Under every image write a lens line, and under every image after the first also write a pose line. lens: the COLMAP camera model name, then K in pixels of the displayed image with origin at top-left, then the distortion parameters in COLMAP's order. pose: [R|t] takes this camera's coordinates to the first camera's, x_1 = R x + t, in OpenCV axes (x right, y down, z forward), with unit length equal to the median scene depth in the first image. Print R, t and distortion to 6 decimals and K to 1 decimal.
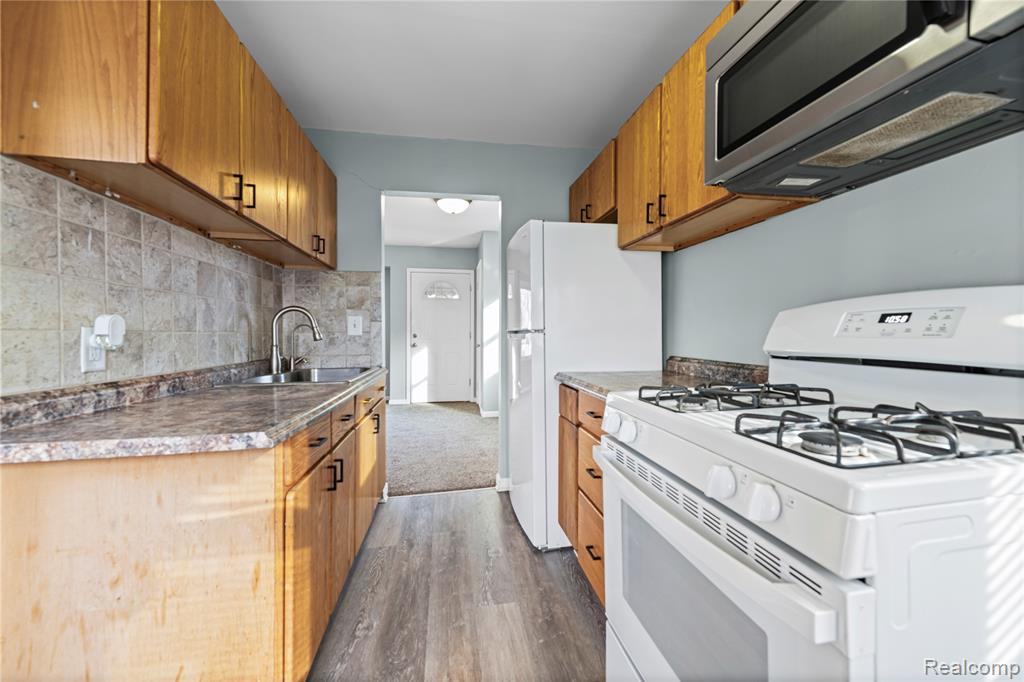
lens RADIAL K [[412.8, 0, 516.0], [0, 412.8, 338.1], [0, 0, 1]] dist [0.000063, -0.000188]
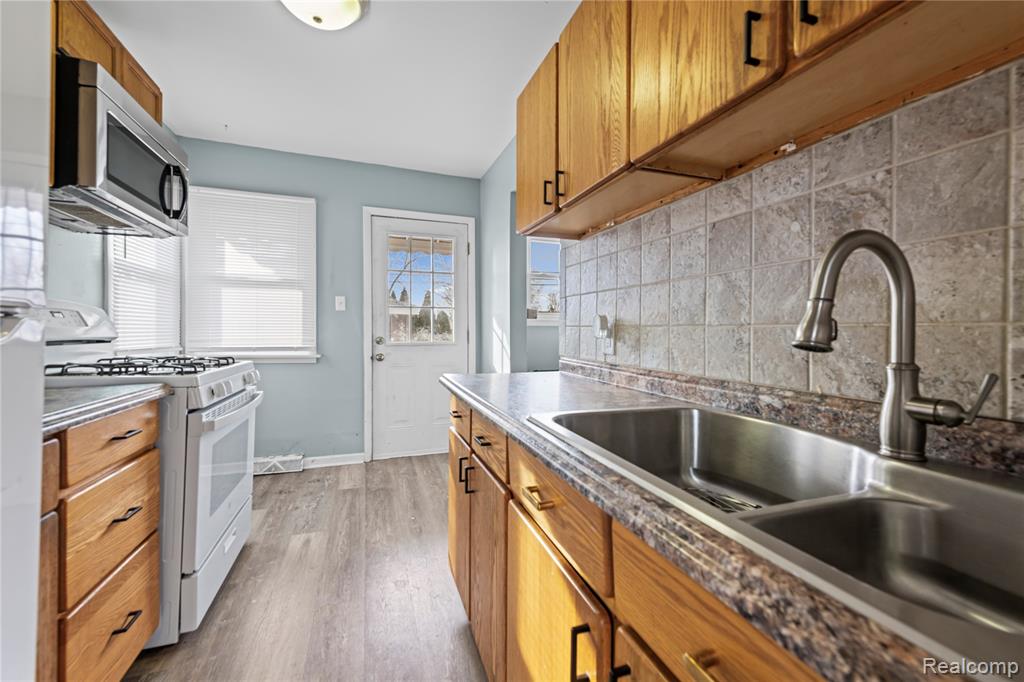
lens RADIAL K [[412.8, 0, 509.7], [0, 412.8, 335.0], [0, 0, 1]] dist [0.000063, -0.000188]
pose [[-0.986500, -0.015424, -0.163031, -0.360621], [-0.018779, 0.999642, 0.019057, -0.005900], [0.162678, 0.021862, -0.986437, 1.852209]]
